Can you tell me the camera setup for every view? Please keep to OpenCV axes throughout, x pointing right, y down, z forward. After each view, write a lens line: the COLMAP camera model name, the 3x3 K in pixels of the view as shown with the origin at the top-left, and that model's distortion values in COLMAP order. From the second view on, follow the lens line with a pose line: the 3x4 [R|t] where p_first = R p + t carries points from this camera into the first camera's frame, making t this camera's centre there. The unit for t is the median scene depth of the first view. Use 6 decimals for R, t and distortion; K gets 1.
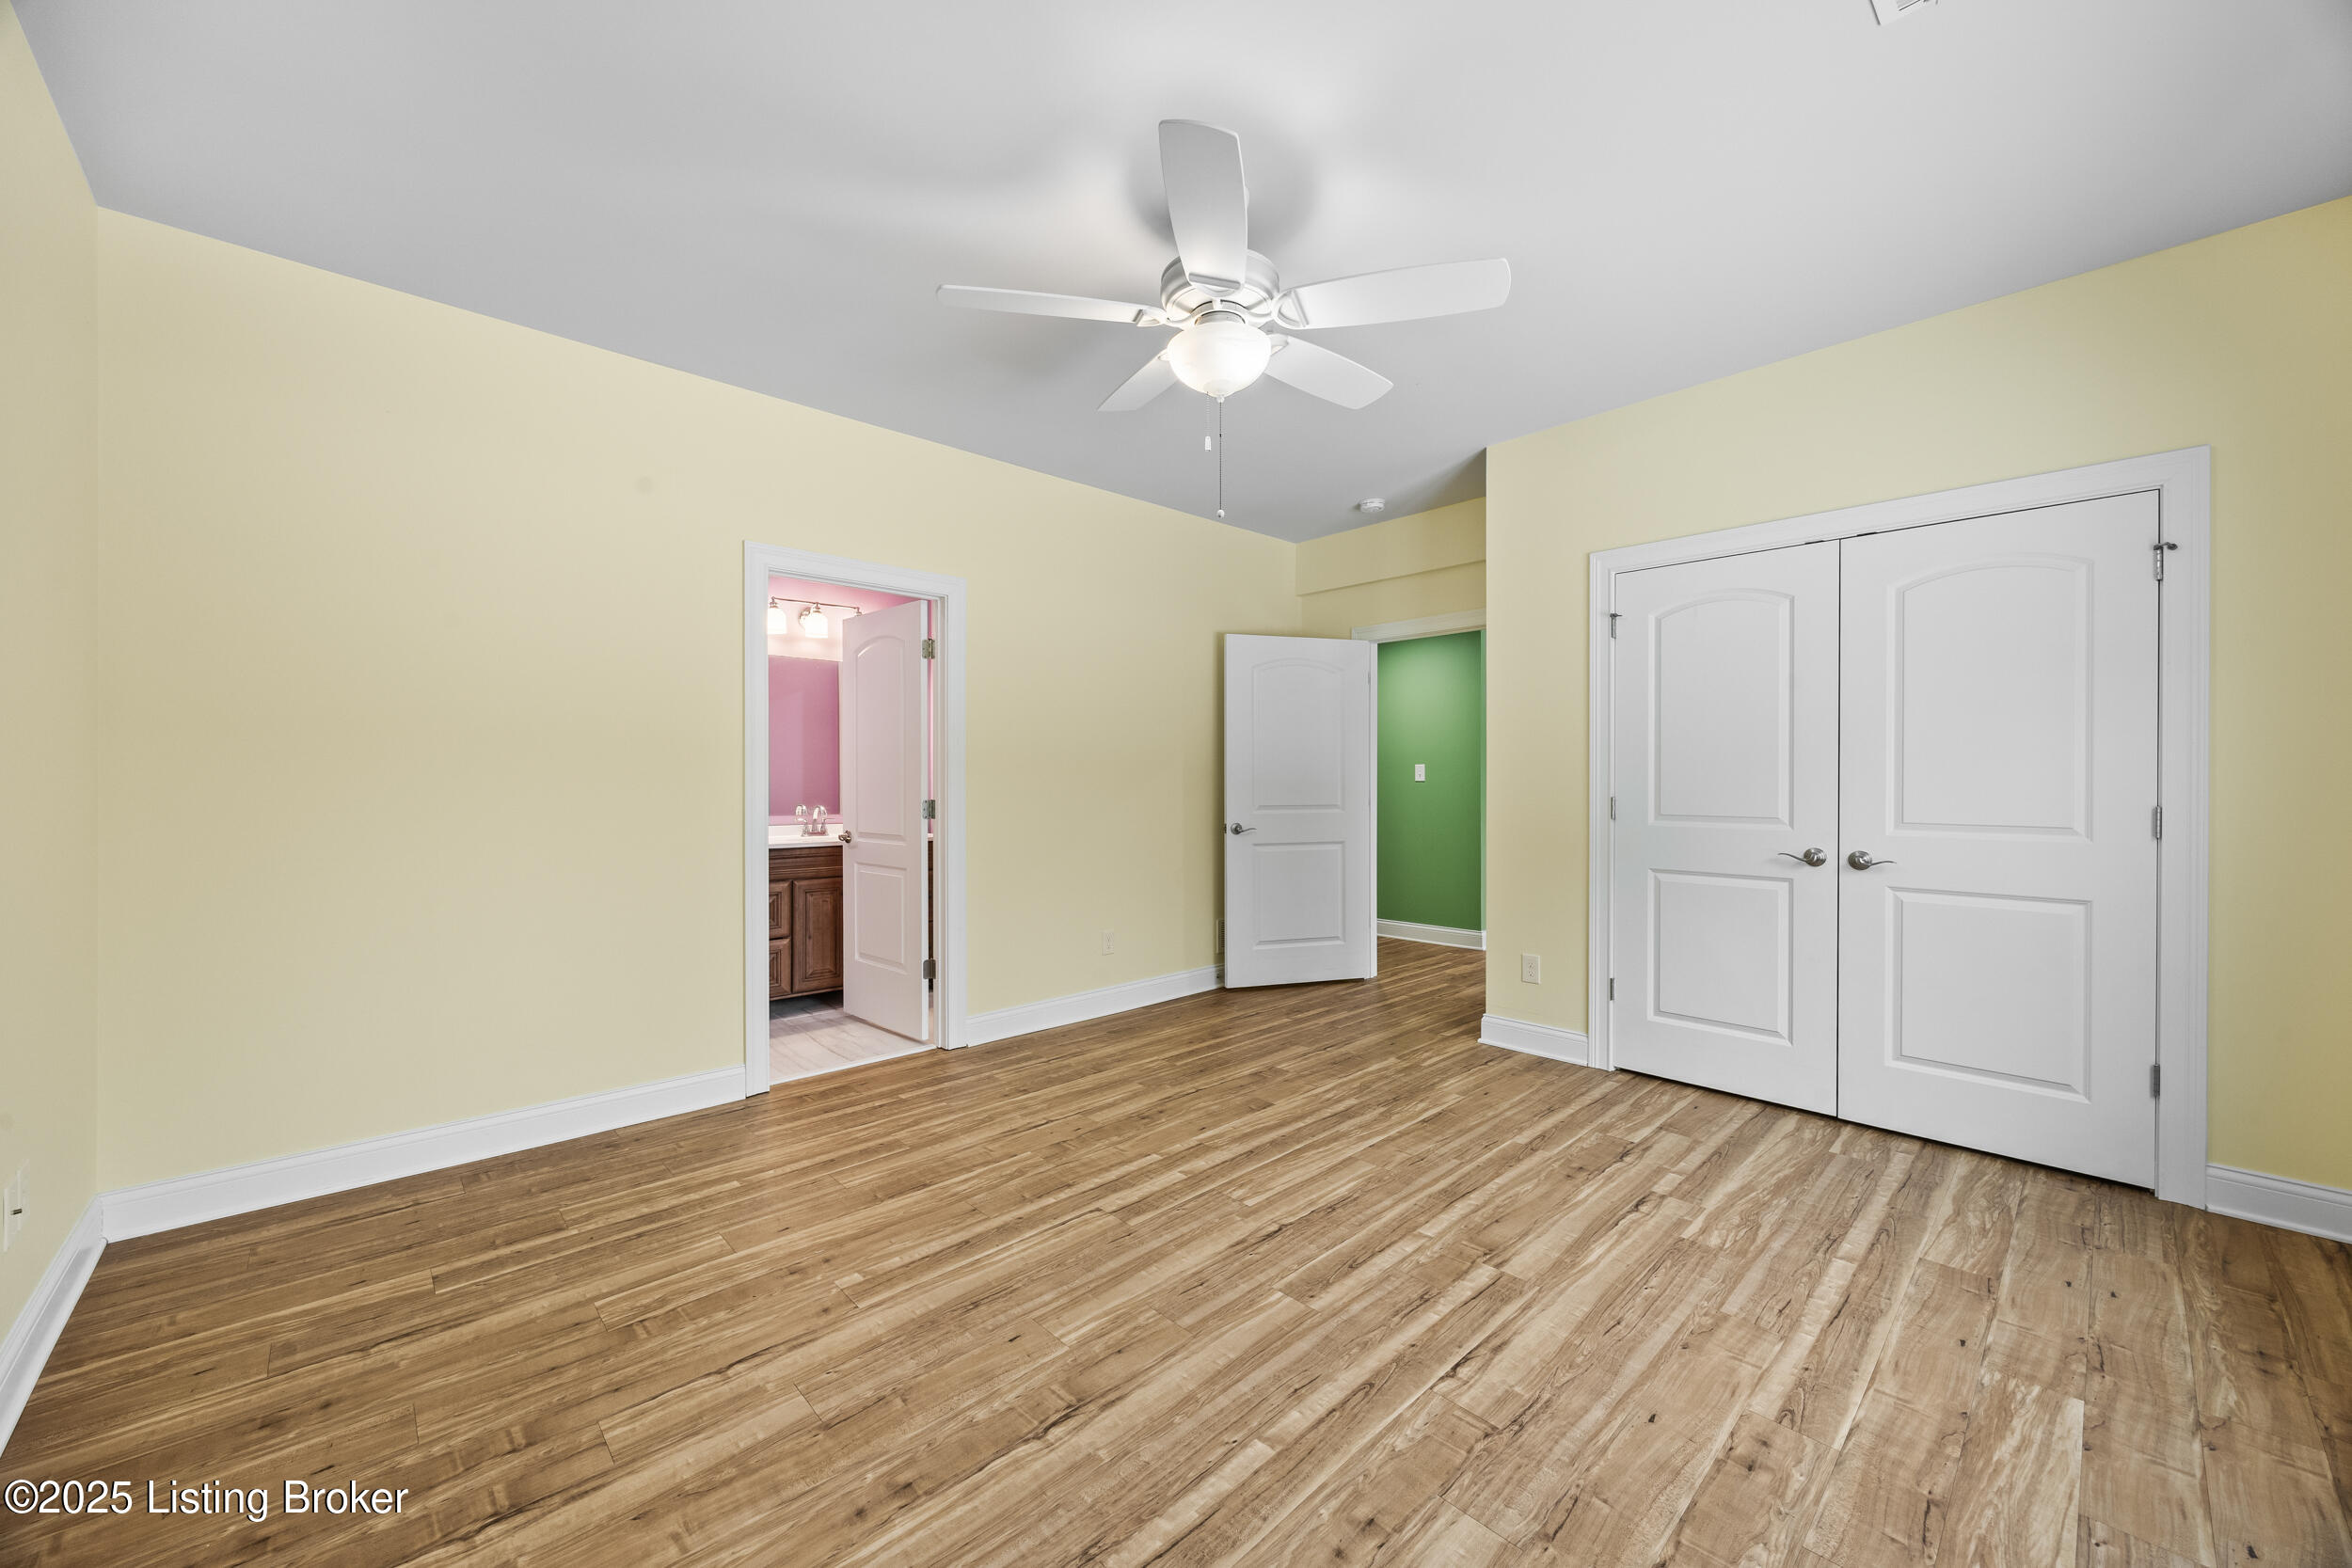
lens RADIAL K [[901.0, 0, 1176.8], [0, 901.0, 779.0], [0, 0, 1]] dist [0.001088, 0.000042]
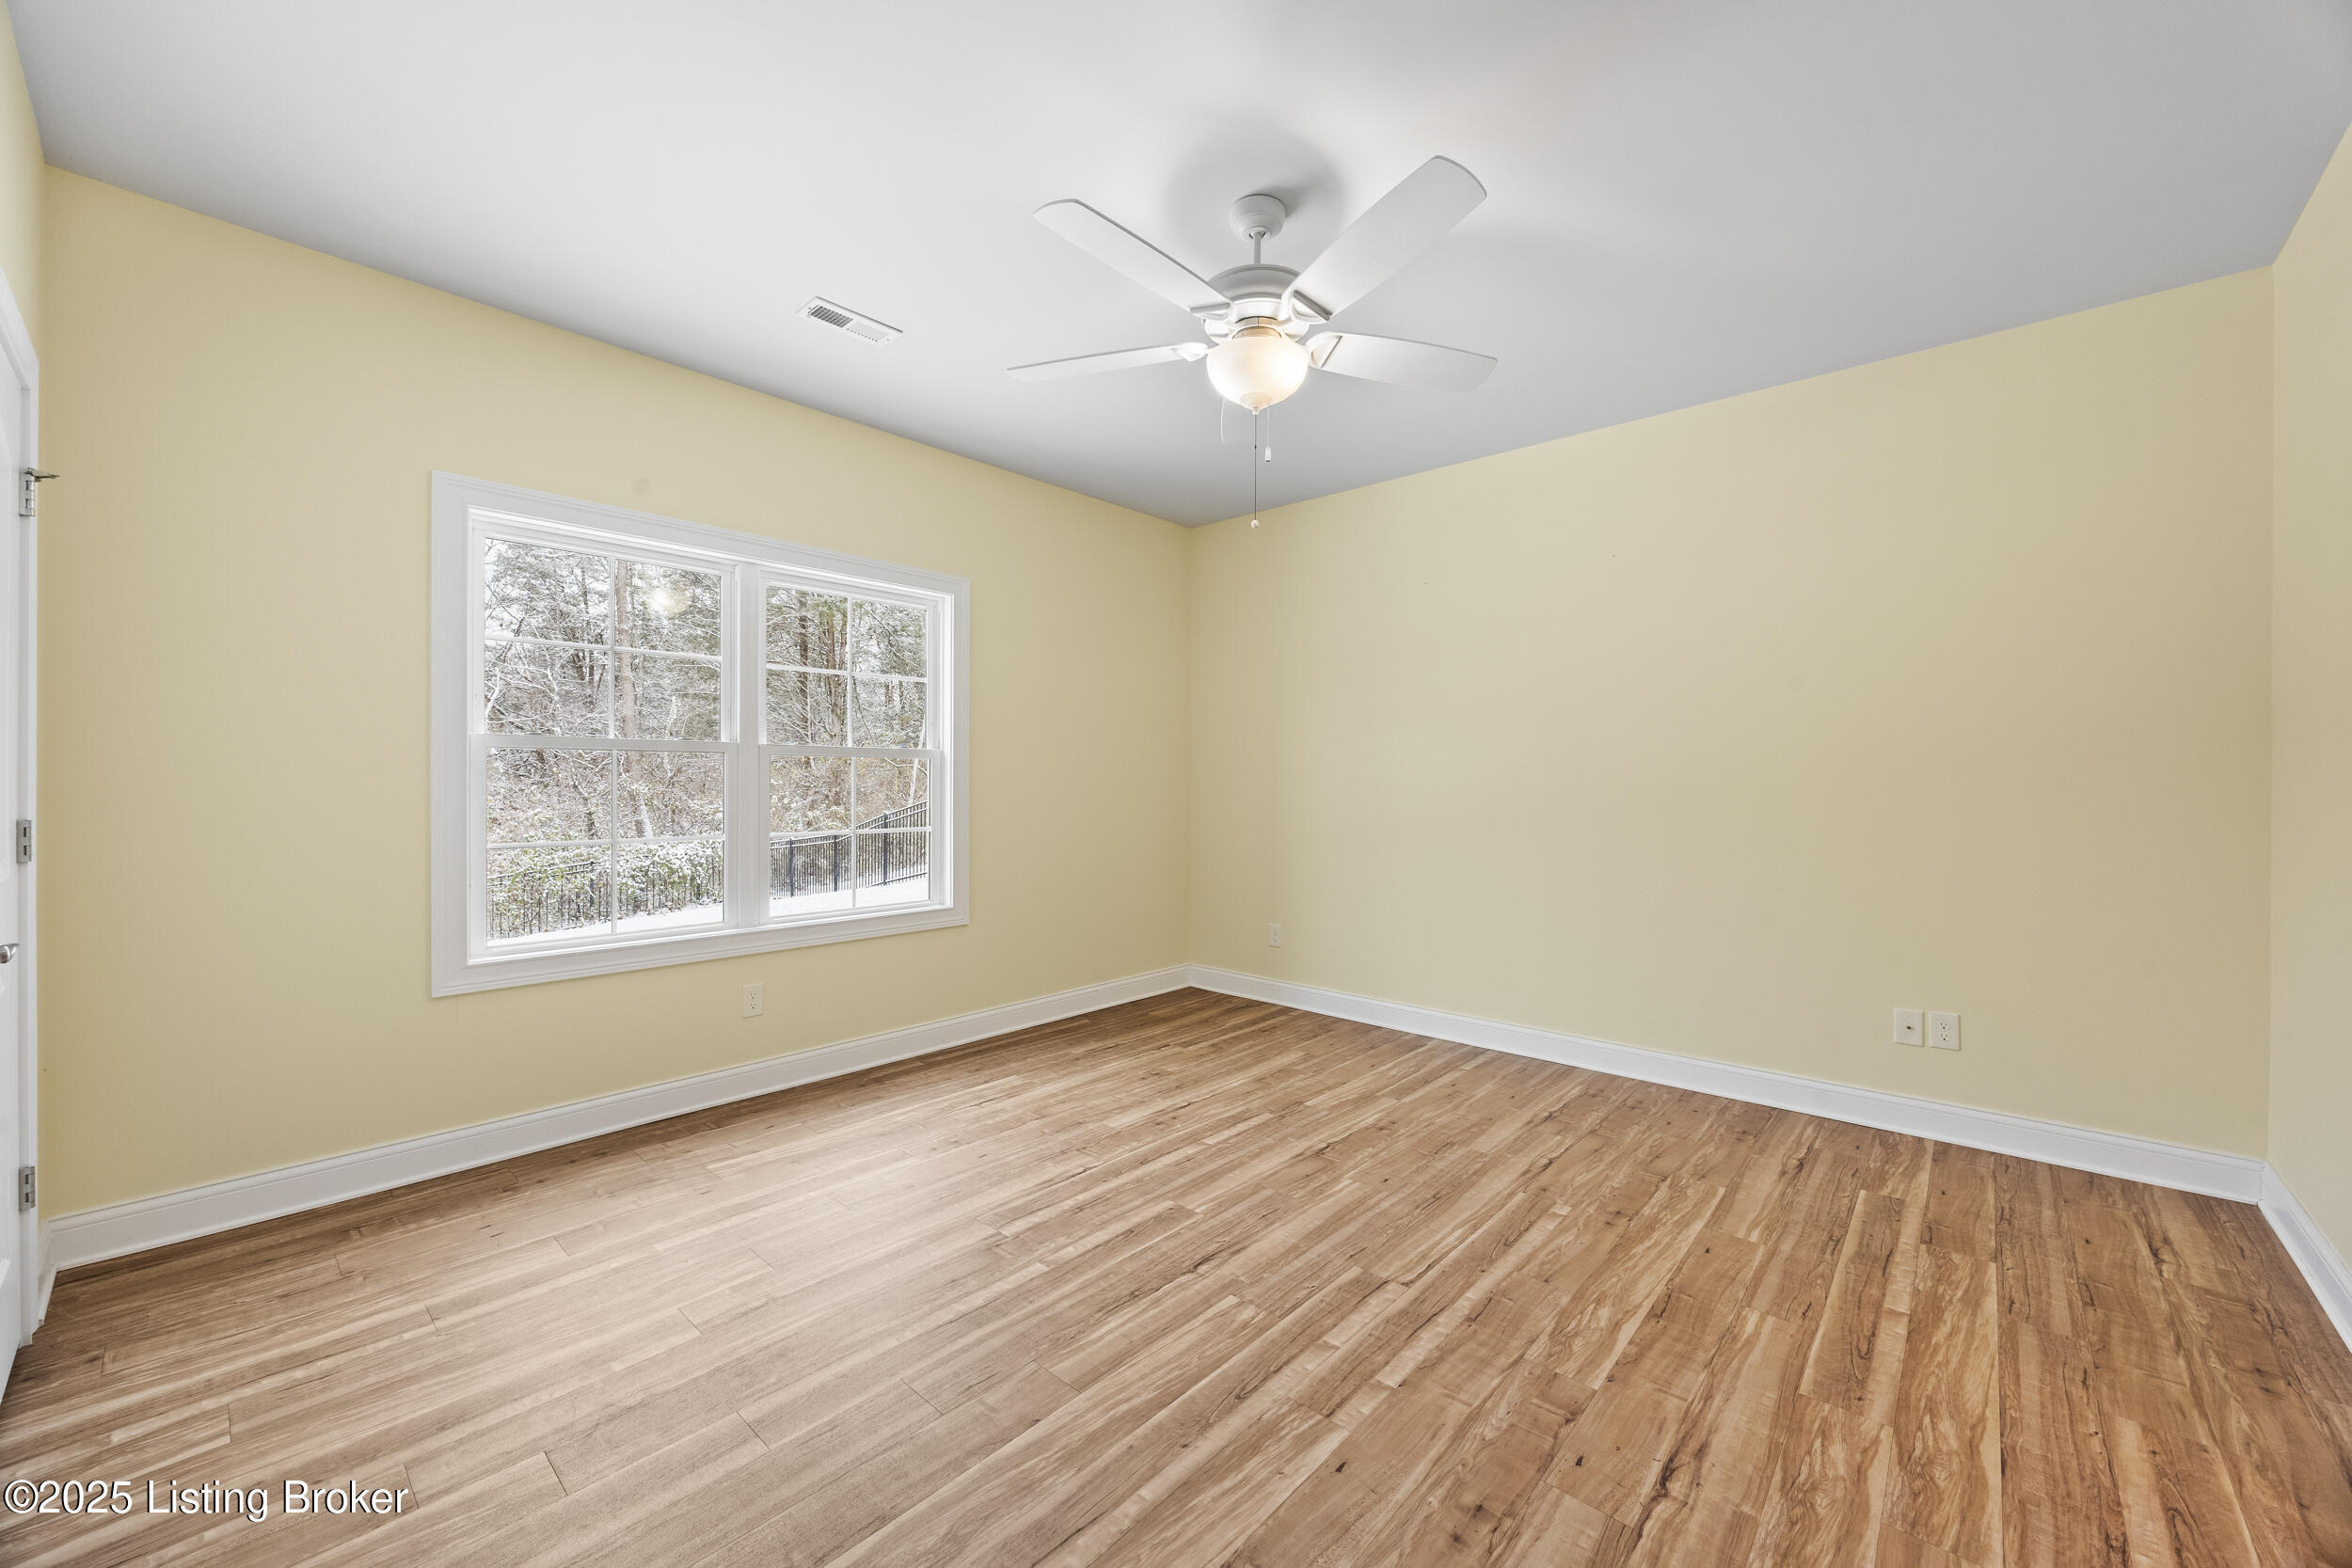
lens RADIAL K [[901.0, 0, 1176.3], [0, 901.0, 782.6], [0, 0, 1]] dist [0.001088, 0.000042]
pose [[-0.996882, 0.001634, -0.078885, 0.210498], [0.001348, 0.999992, 0.003683, -0.005017], [0.078890, 0.003565, -0.996877, 1.954882]]
